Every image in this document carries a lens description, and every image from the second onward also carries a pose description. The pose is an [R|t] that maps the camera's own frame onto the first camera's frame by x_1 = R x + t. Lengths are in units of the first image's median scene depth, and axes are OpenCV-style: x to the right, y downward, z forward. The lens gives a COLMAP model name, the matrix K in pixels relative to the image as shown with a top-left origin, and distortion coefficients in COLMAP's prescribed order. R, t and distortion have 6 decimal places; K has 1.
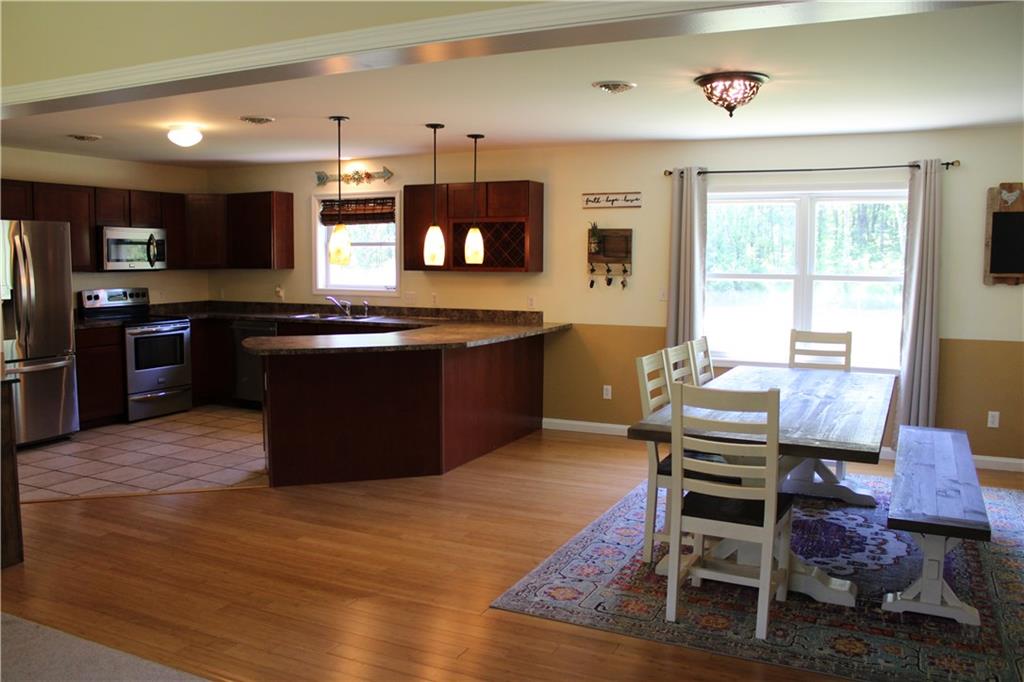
lens RADIAL K [[850.1, 0, 506.8], [0, 850.1, 344.1], [0, 0, 1]] dist [-0.130510, 0.081221]
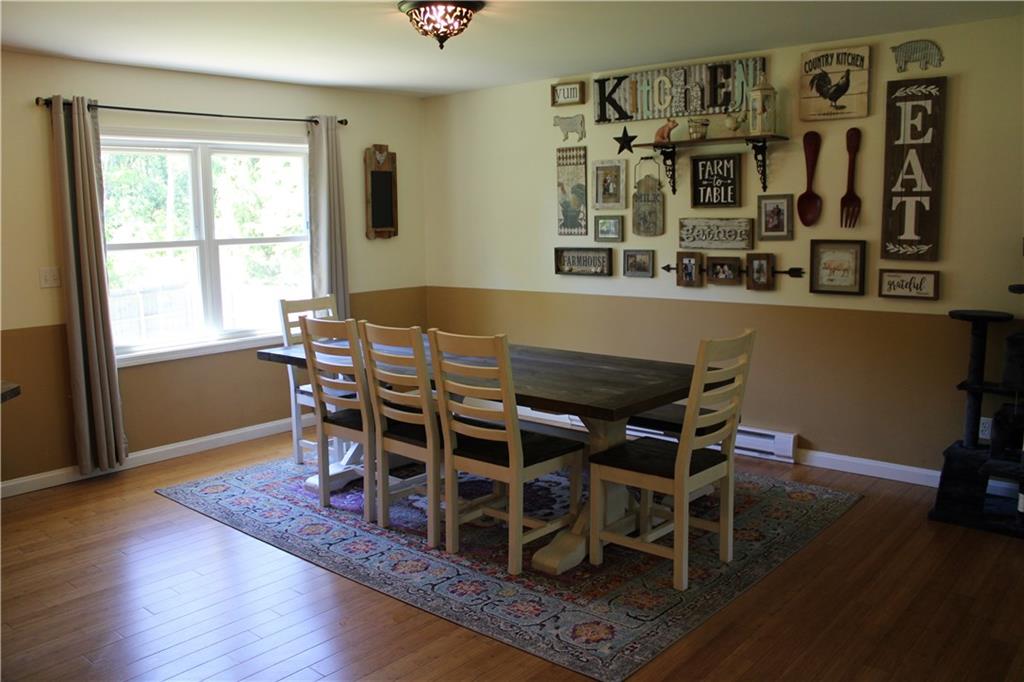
lens RADIAL K [[850.1, 0, 507.0], [0, 850.1, 337.1], [0, 0, 1]] dist [-0.130510, 0.081221]
pose [[0.259638, -0.142297, 0.955165, -0.350282], [0.119439, 0.986222, 0.114457, -0.041792], [-0.958291, 0.084366, 0.273057, 0.437105]]
